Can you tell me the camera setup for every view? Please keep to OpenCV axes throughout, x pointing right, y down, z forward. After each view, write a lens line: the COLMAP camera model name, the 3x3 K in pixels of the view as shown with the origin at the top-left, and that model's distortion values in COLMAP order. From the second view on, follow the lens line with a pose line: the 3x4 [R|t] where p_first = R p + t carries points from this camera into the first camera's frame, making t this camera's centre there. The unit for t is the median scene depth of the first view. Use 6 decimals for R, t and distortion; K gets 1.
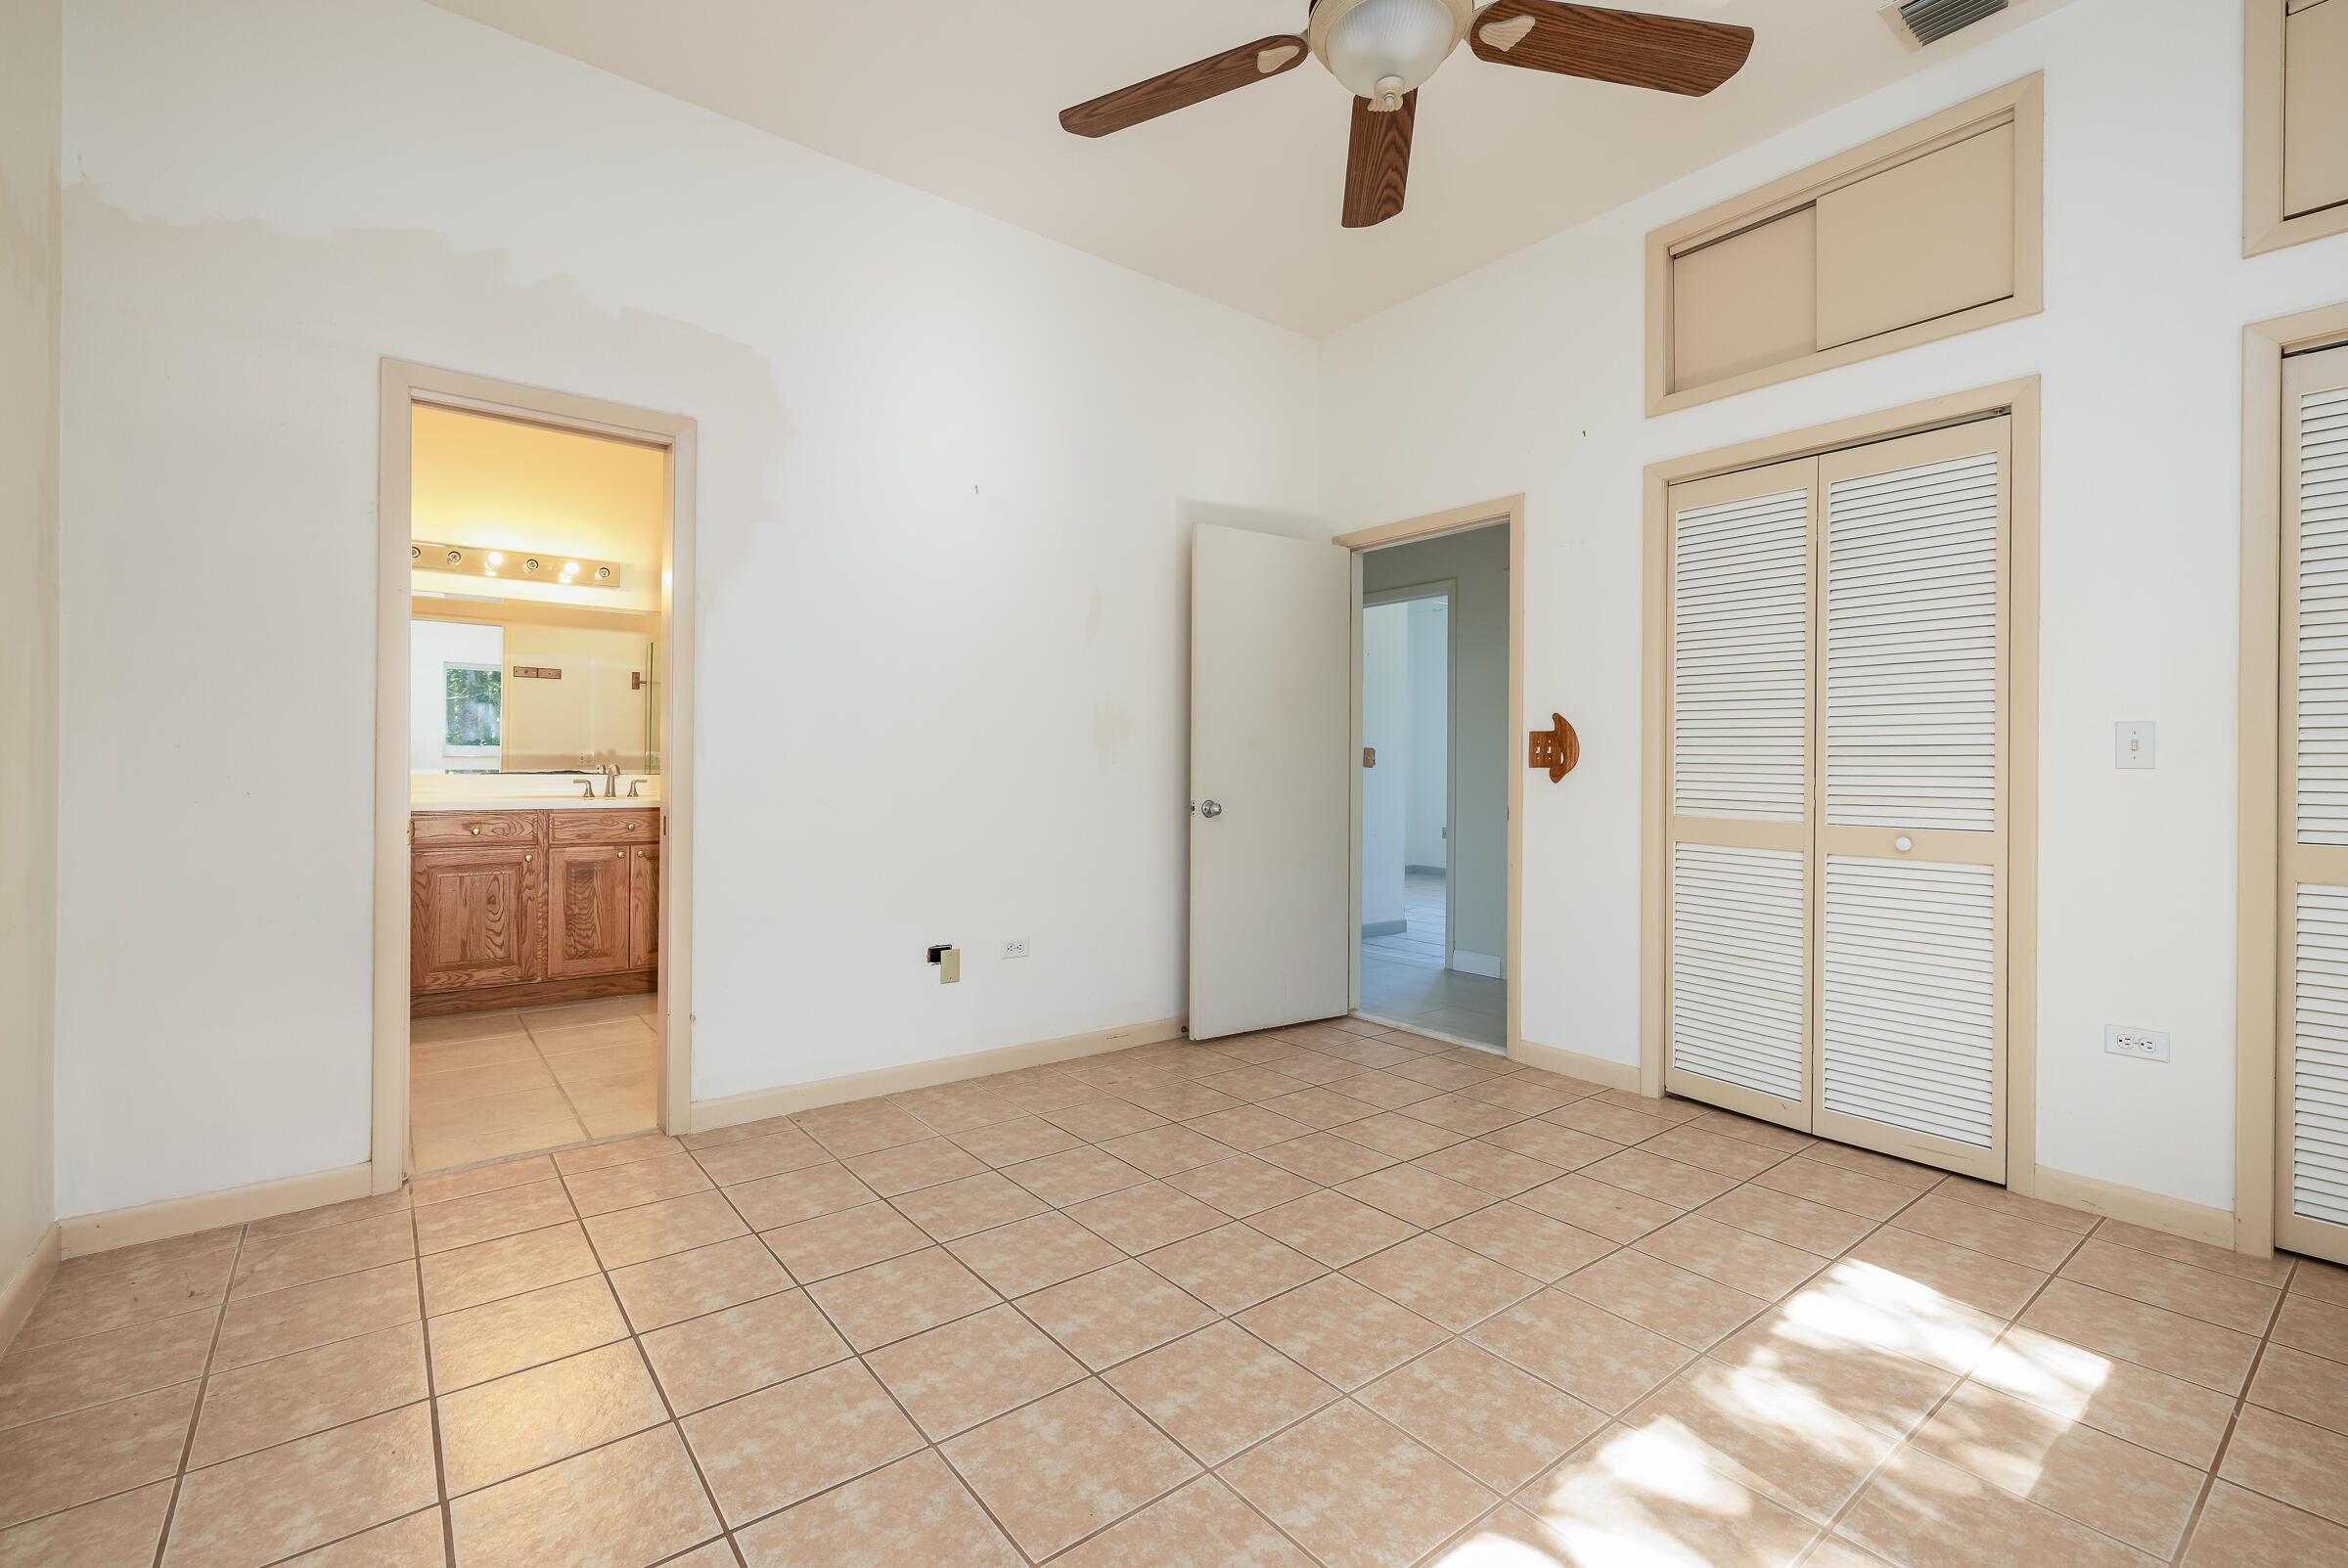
lens RADIAL K [[1035.9, 0, 1169.2], [0, 1035.9, 767.3], [0, 0, 1]] dist [0.001965, 0.000256]
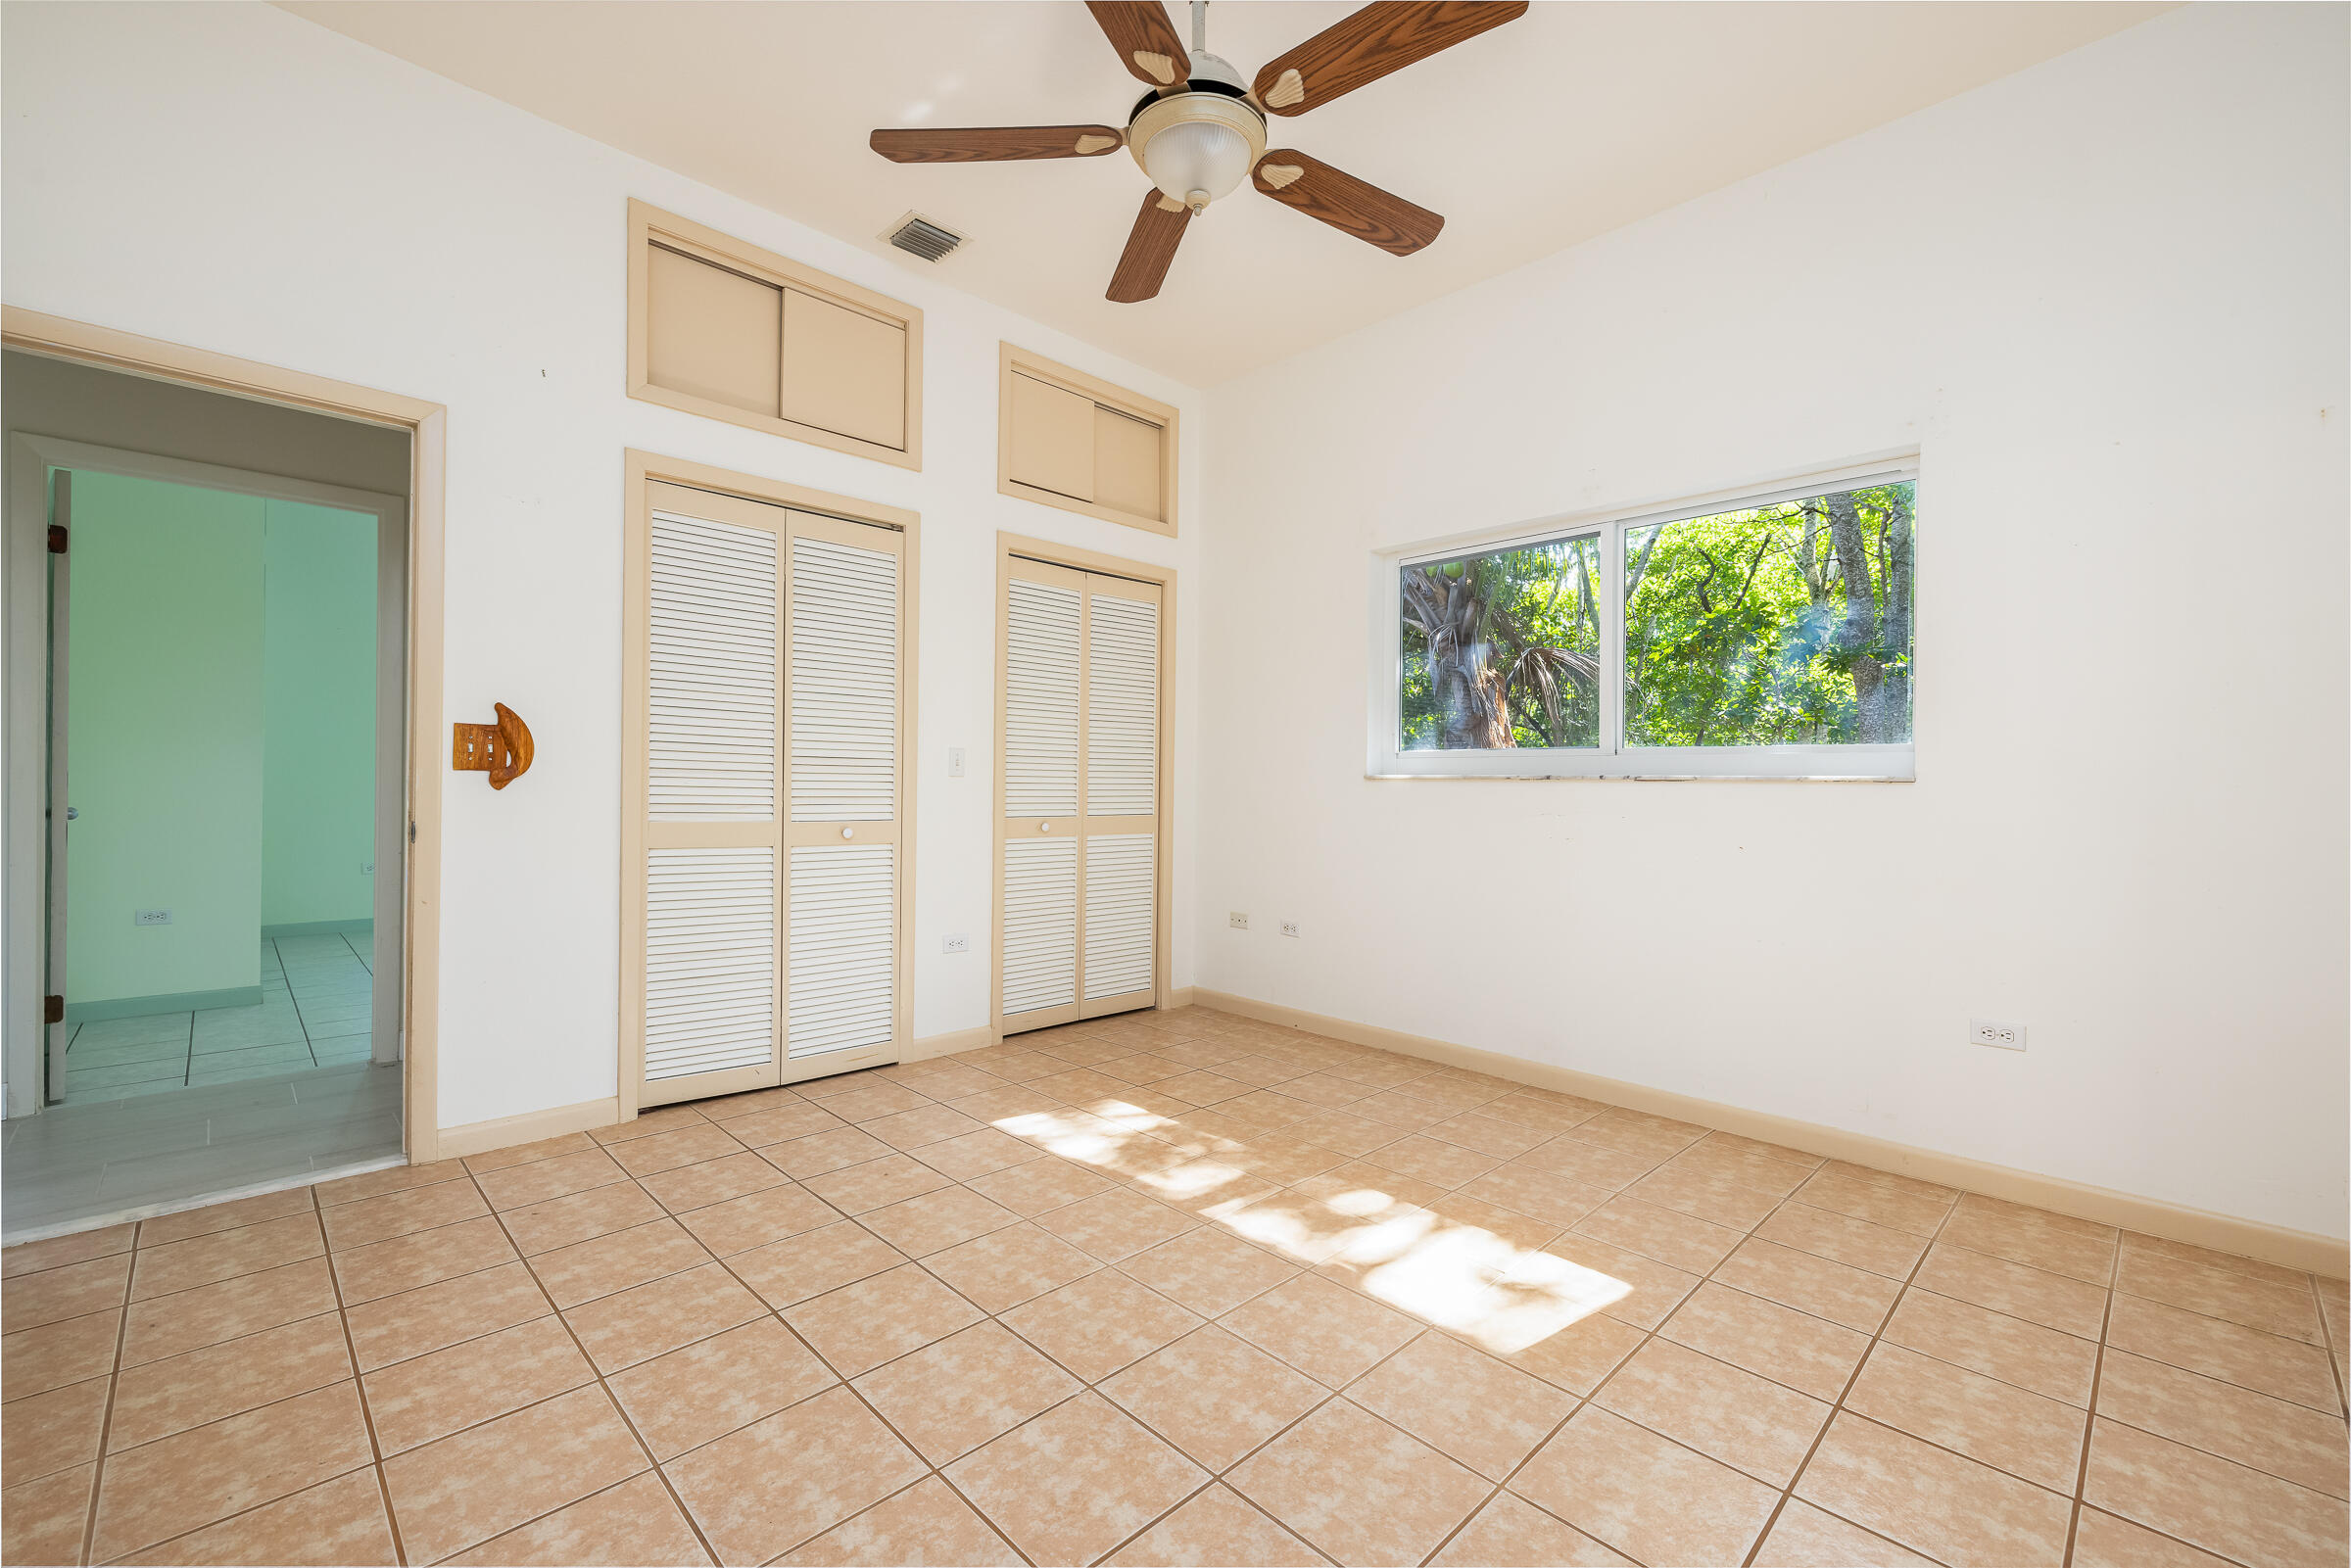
lens RADIAL K [[978.2, 0, 1175.5], [0, 978.2, 784.0], [0, 0, 1]] dist [0.001796, 0.000326]
pose [[-0.110551, -0.009653, 0.993824, -0.527462], [-0.015025, 0.999855, 0.008040, -0.003969], [-0.993757, -0.014044, -0.110680, 0.676749]]
